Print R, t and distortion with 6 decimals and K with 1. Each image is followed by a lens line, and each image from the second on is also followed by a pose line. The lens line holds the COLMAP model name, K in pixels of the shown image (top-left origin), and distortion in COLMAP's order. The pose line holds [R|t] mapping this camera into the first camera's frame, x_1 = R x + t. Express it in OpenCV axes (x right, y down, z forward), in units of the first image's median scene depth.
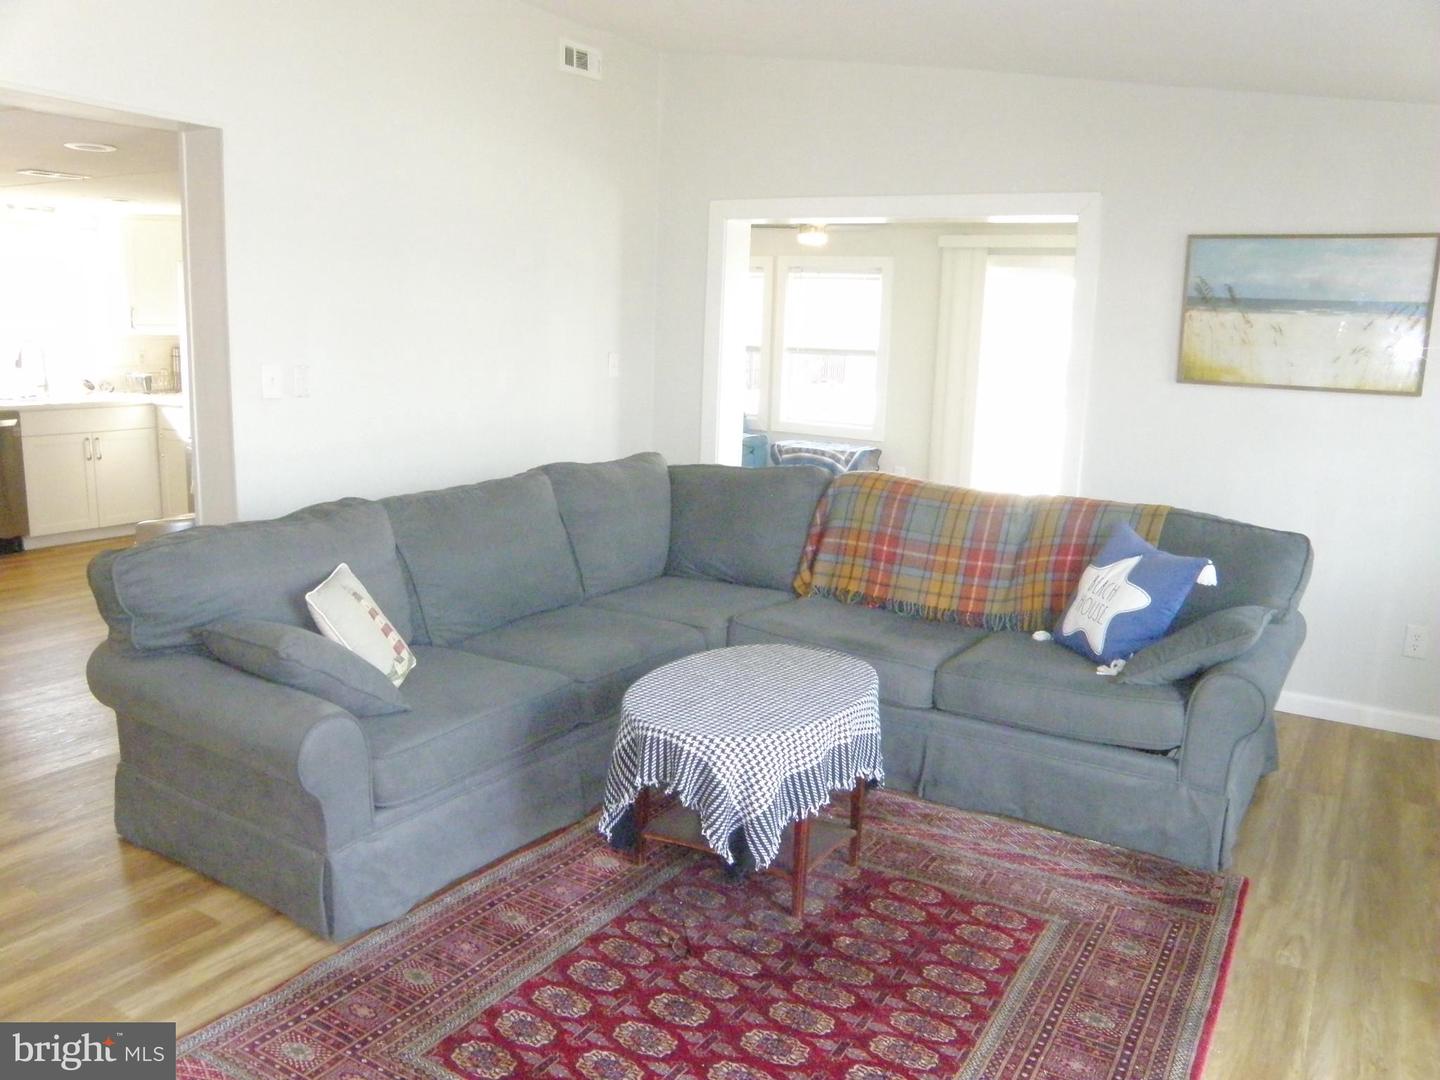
lens RADIAL K [[1098.5, 0, 676.8], [0, 1098.5, 536.1], [0, 0, 1]] dist [-0.129614, 0.110522]
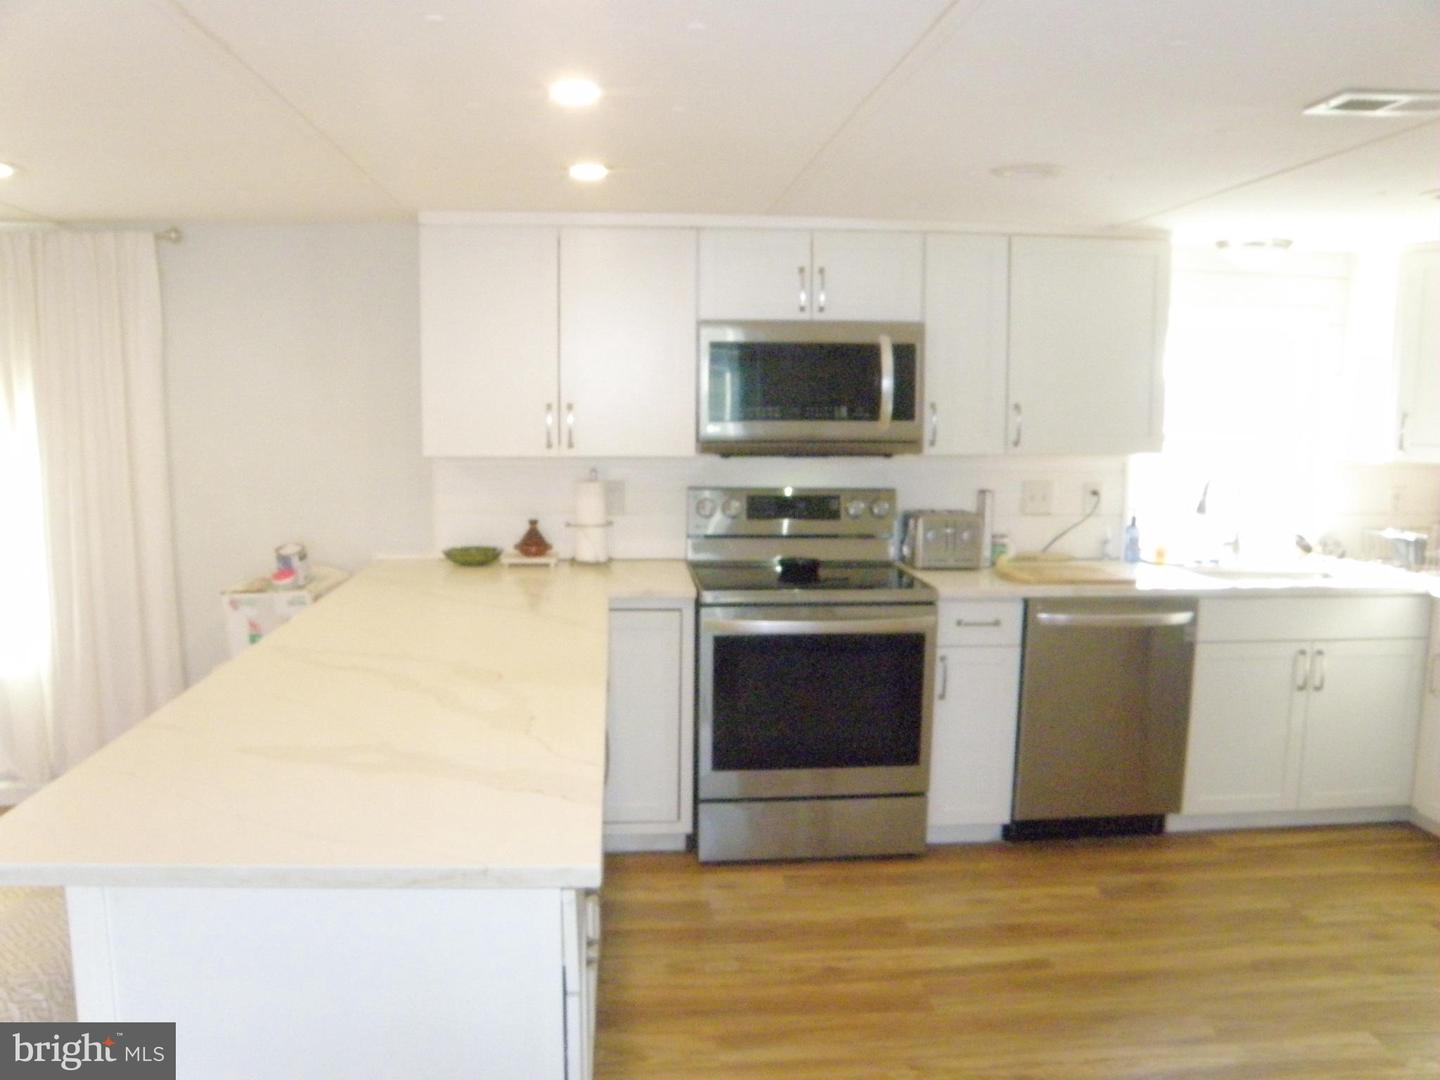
lens RADIAL K [[1147.1, 0, 720.0], [0, 1147.1, 540.0], [0, 0, 1]] dist [-0.065402, 0.003223]
pose [[0.621809, 0.077797, -0.779295, -0.294927], [-0.143323, 0.989553, -0.015572, -0.096574], [0.769943, 0.121374, 0.626463, 0.403861]]
